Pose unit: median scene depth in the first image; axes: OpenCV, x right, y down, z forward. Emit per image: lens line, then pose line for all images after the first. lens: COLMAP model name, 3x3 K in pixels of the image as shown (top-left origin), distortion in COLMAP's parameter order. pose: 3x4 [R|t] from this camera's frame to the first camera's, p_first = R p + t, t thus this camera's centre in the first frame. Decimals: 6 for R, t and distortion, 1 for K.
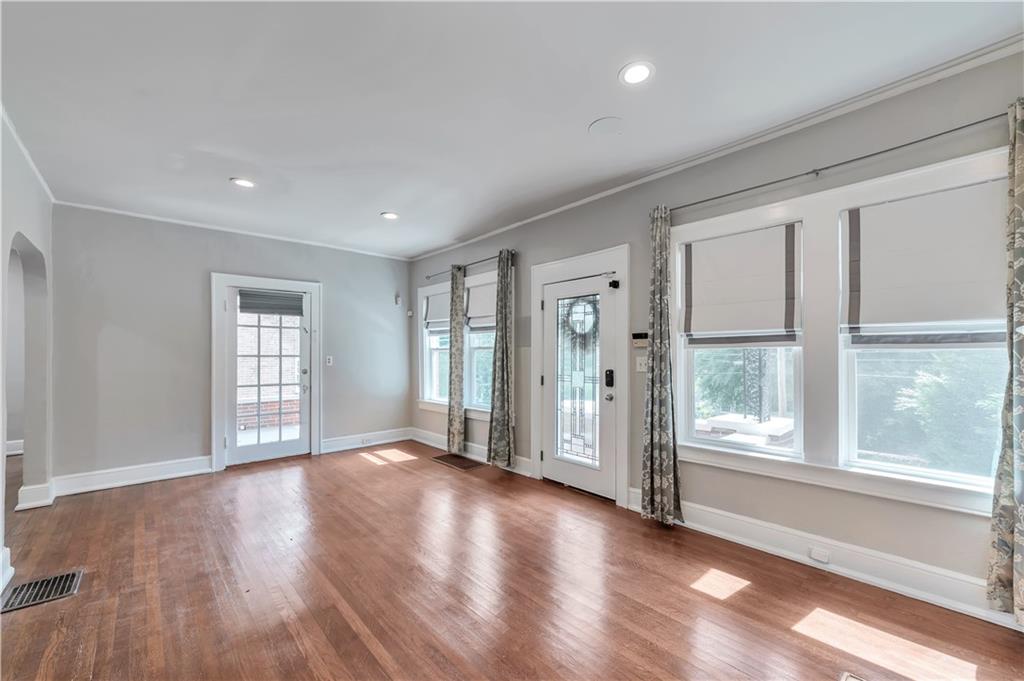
lens RADIAL K [[409.1, 0, 516.8], [0, 409.1, 353.3], [0, 0, 1]] dist [0.000405, 0.000020]
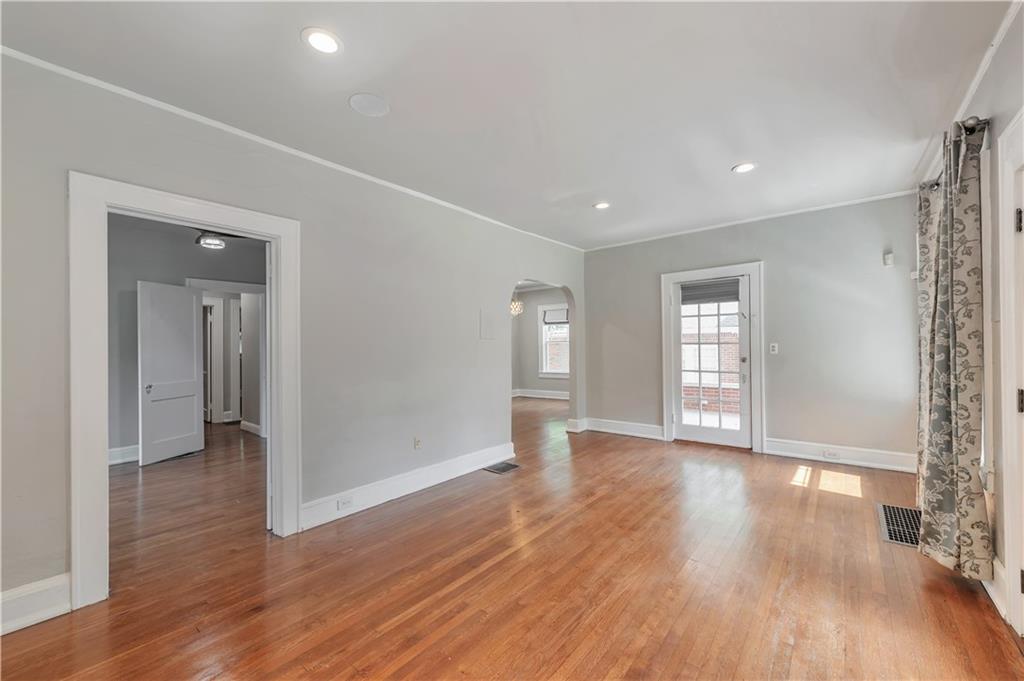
lens RADIAL K [[402.6, 0, 513.5], [0, 402.6, 343.3], [0, 0, 1]] dist [0.001148, 0.000066]
pose [[0.142458, -0.003932, -0.989793, 0.407037], [0.016023, 0.999870, -0.001666, -0.000115], [0.989671, -0.015622, 0.142502, 0.445902]]
